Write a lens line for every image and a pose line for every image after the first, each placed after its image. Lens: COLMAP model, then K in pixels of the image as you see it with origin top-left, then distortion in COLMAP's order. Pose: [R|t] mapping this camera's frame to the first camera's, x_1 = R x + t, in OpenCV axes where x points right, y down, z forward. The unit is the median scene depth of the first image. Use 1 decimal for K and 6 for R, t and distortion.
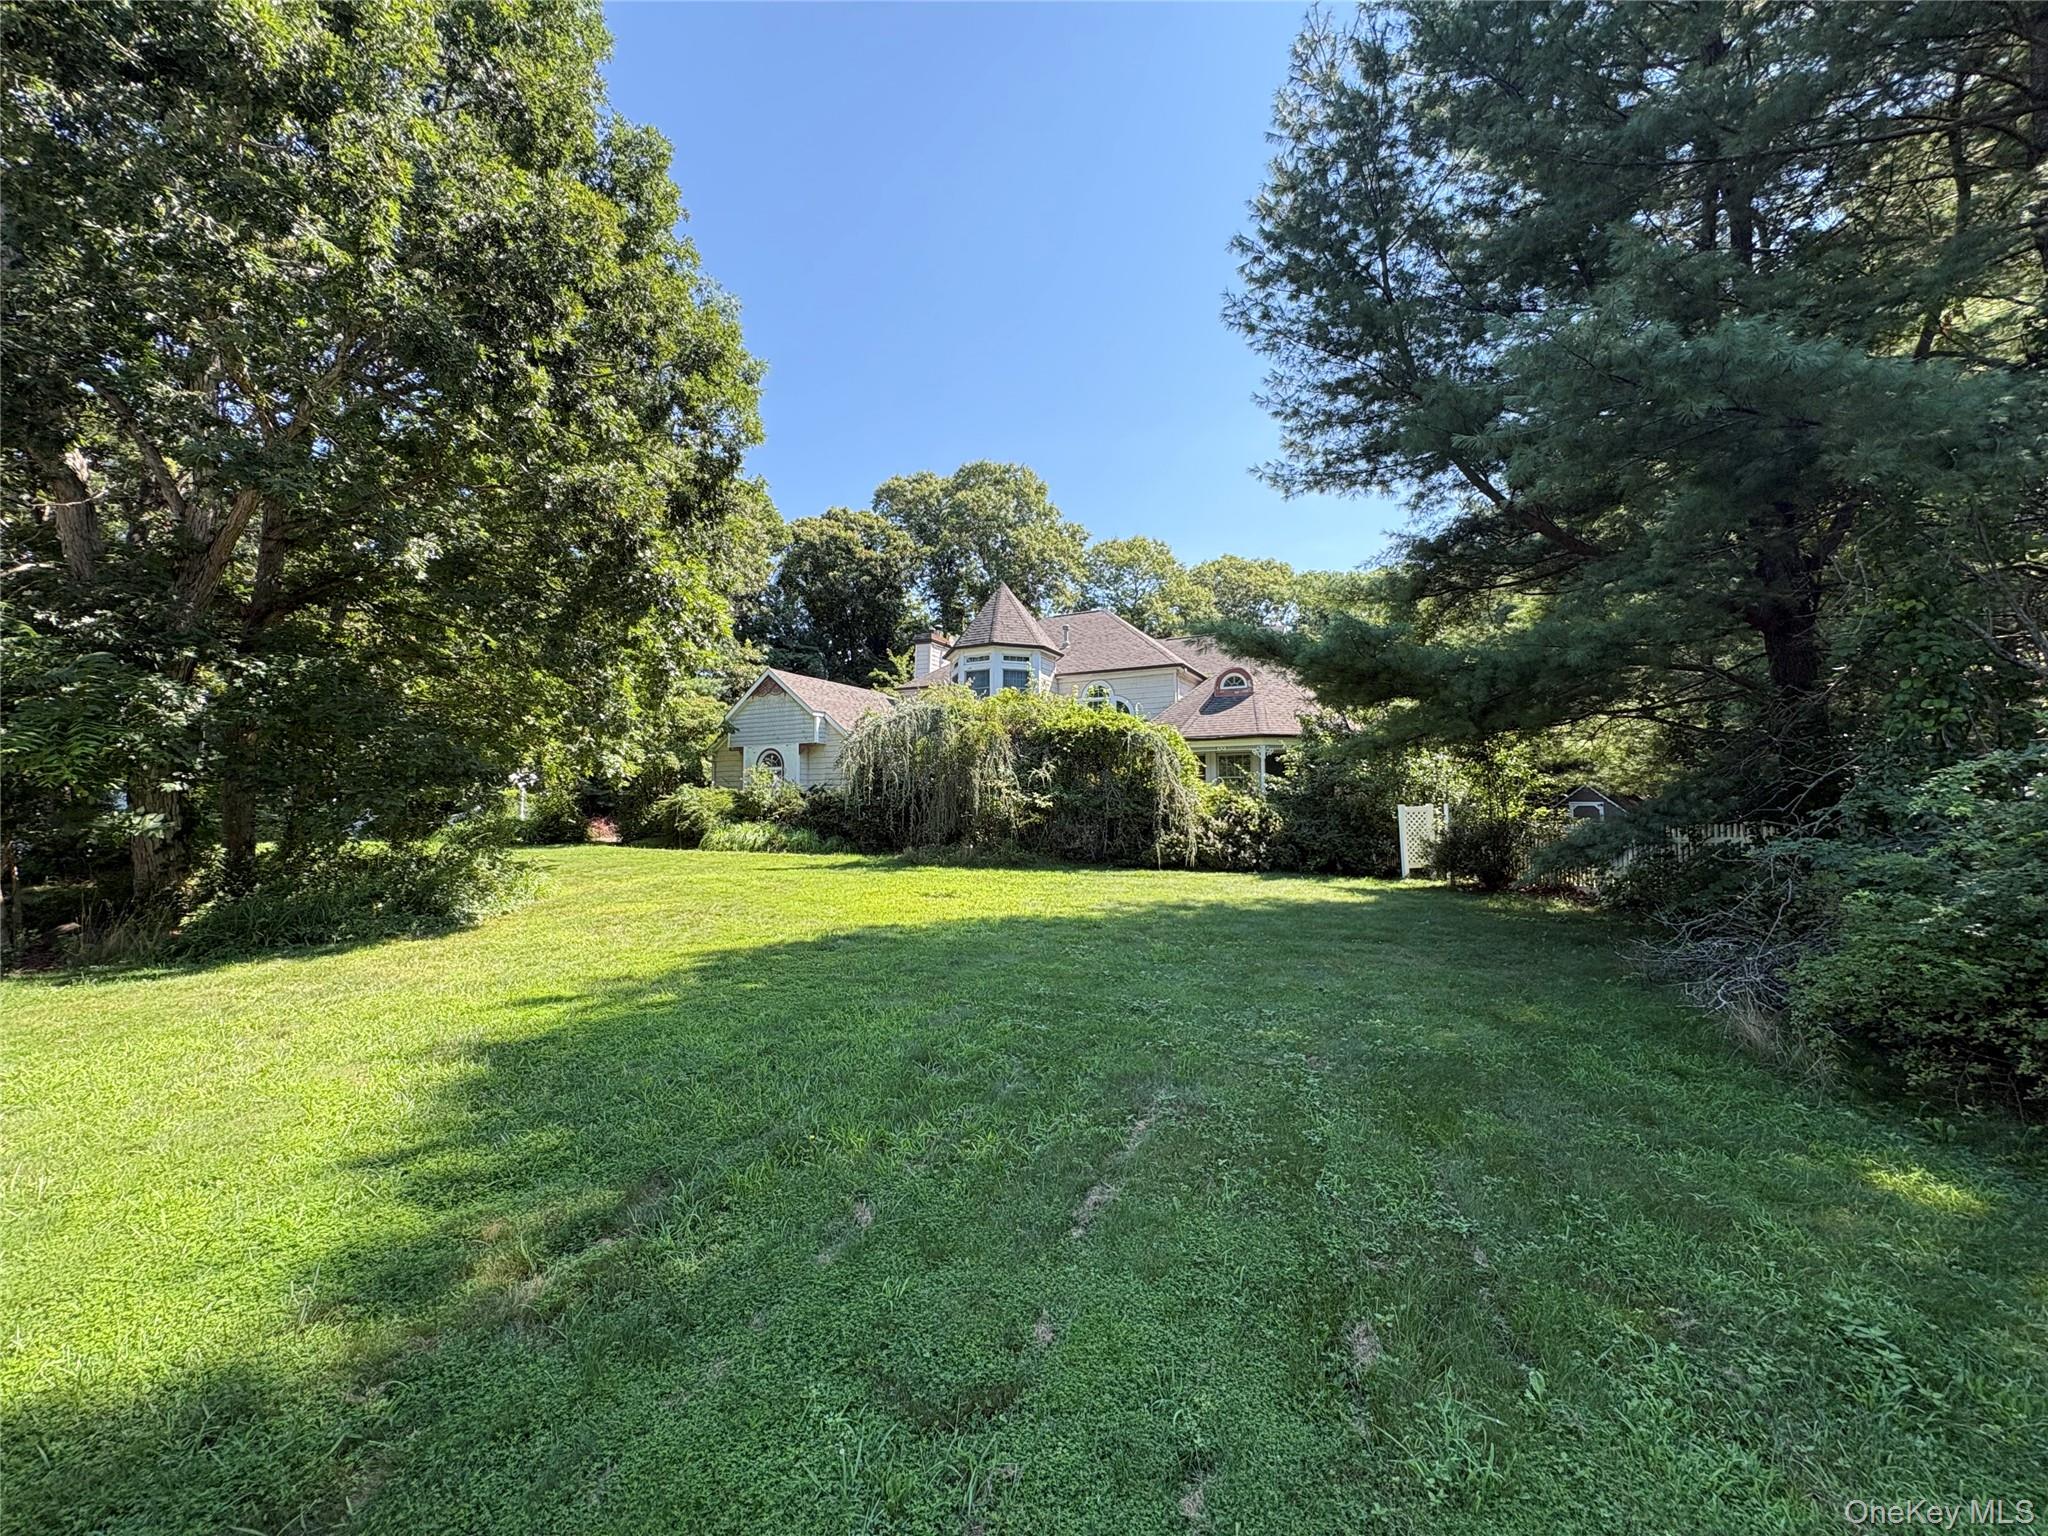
lens RADIAL K [[813.2, 0, 1021.8], [0, 813.2, 769.3], [0, 0, 1]] dist [0.002697, -0.000276]
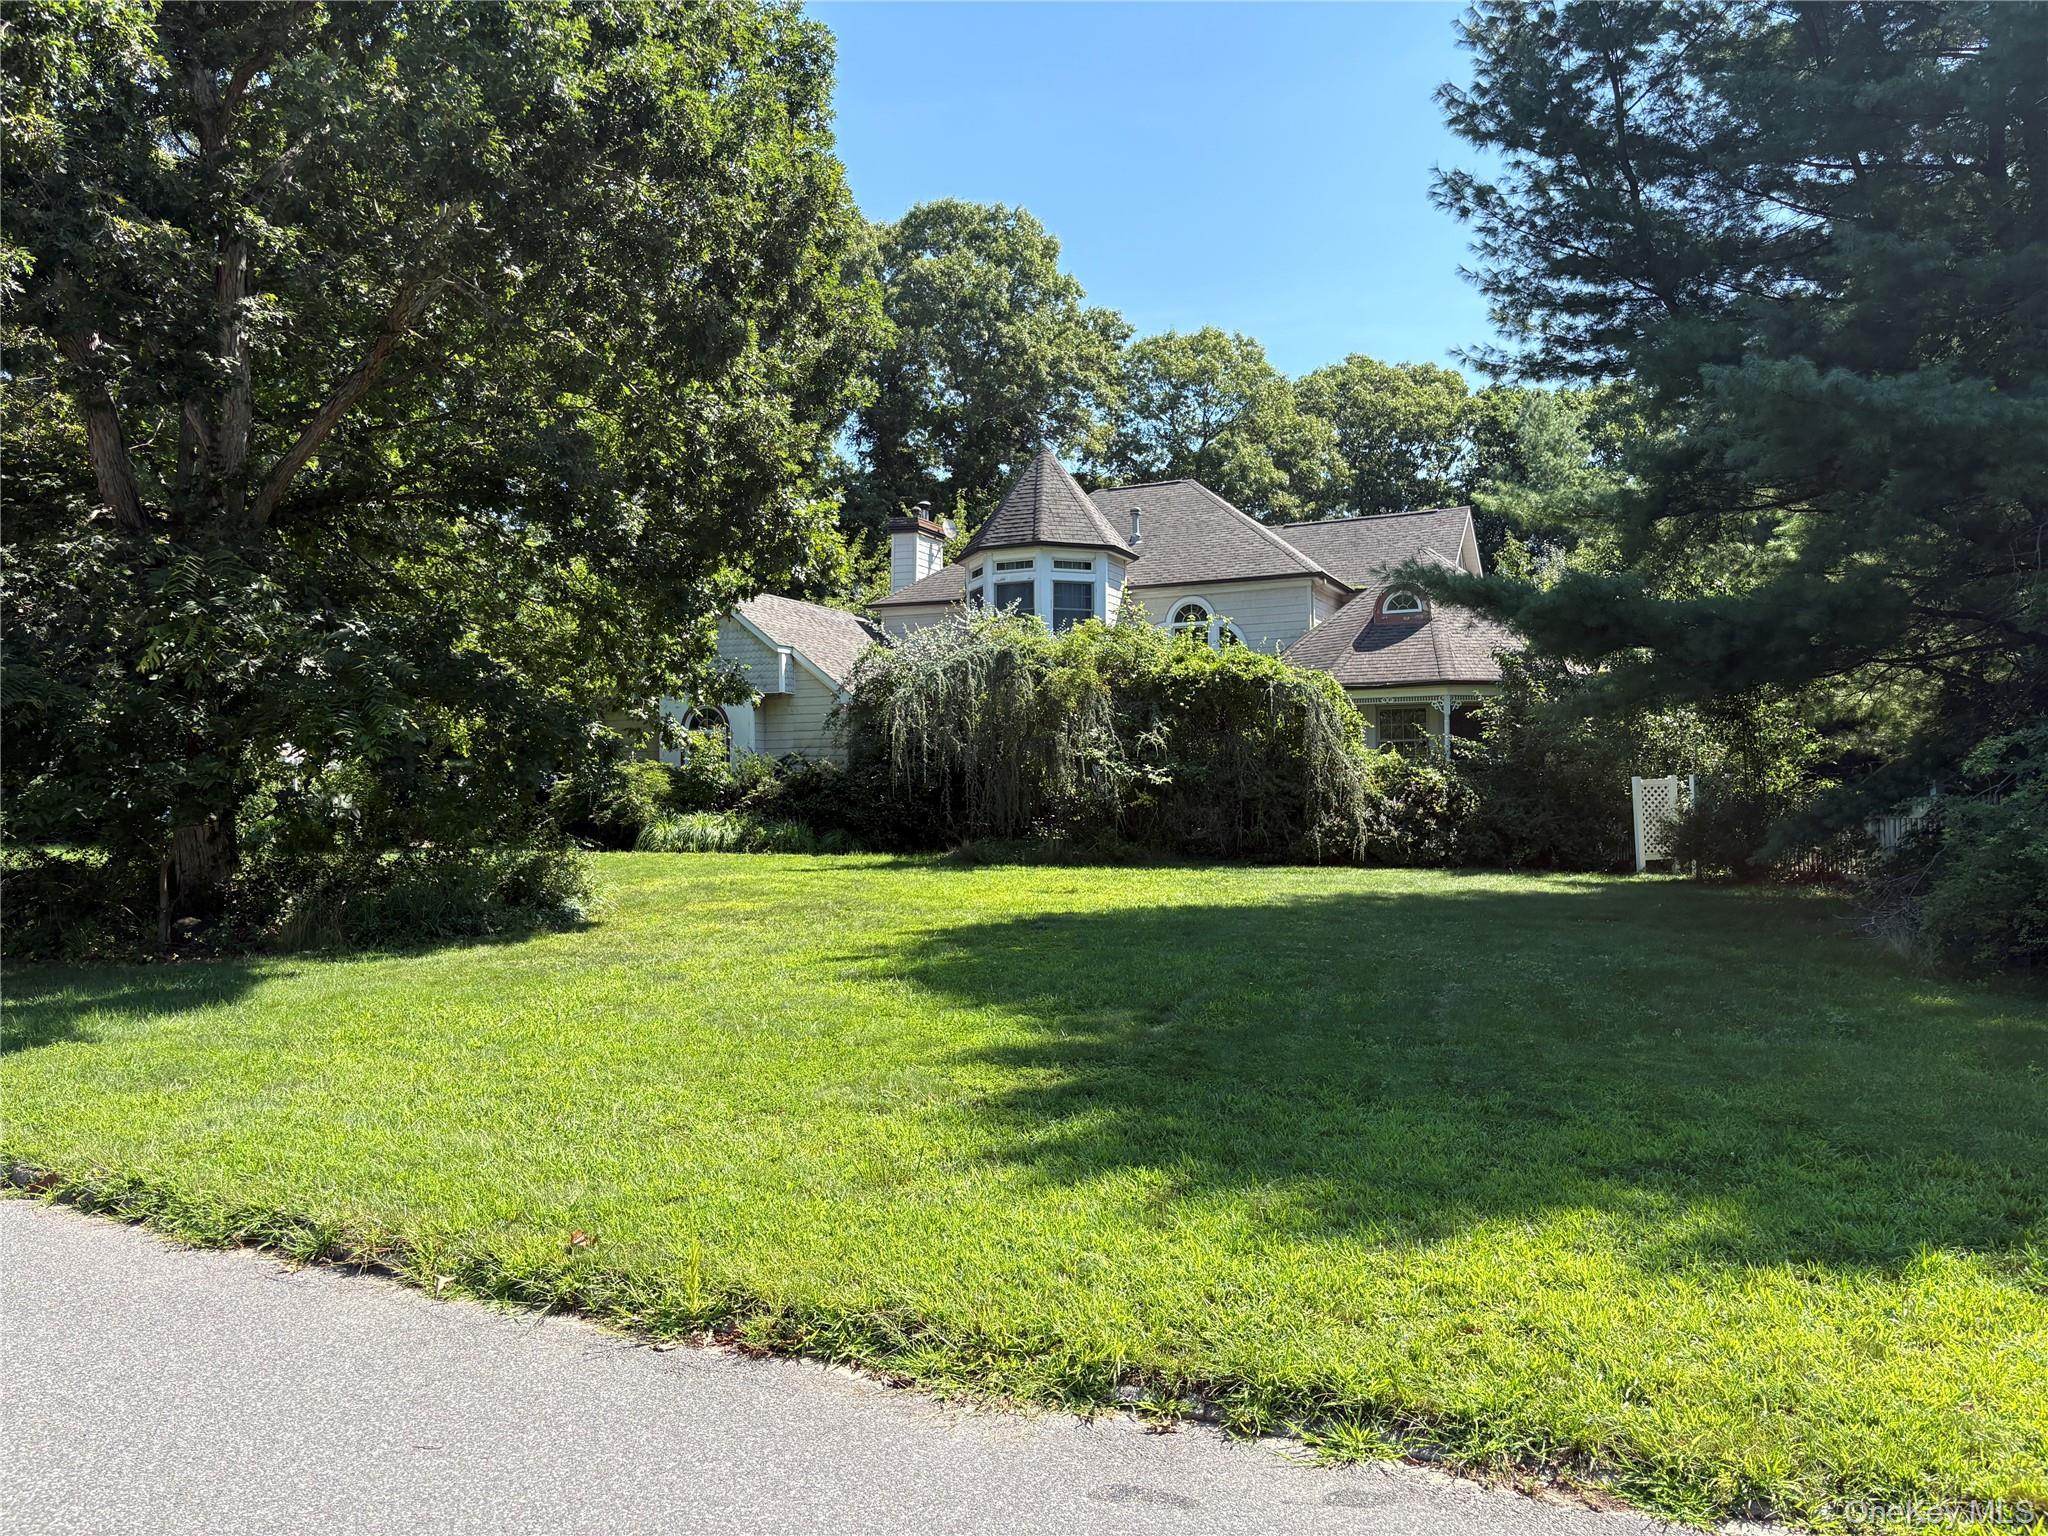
lens RADIAL K [[1557.4, 0, 1021.8], [0, 1557.4, 777.4], [0, 0, 1]] dist [0.060502, -0.017293]
pose [[0.998350, -0.008775, 0.056746, -0.169886], [0.006710, 0.999311, 0.036492, -0.011496], [-0.057027, -0.036051, 0.997722, -0.387413]]
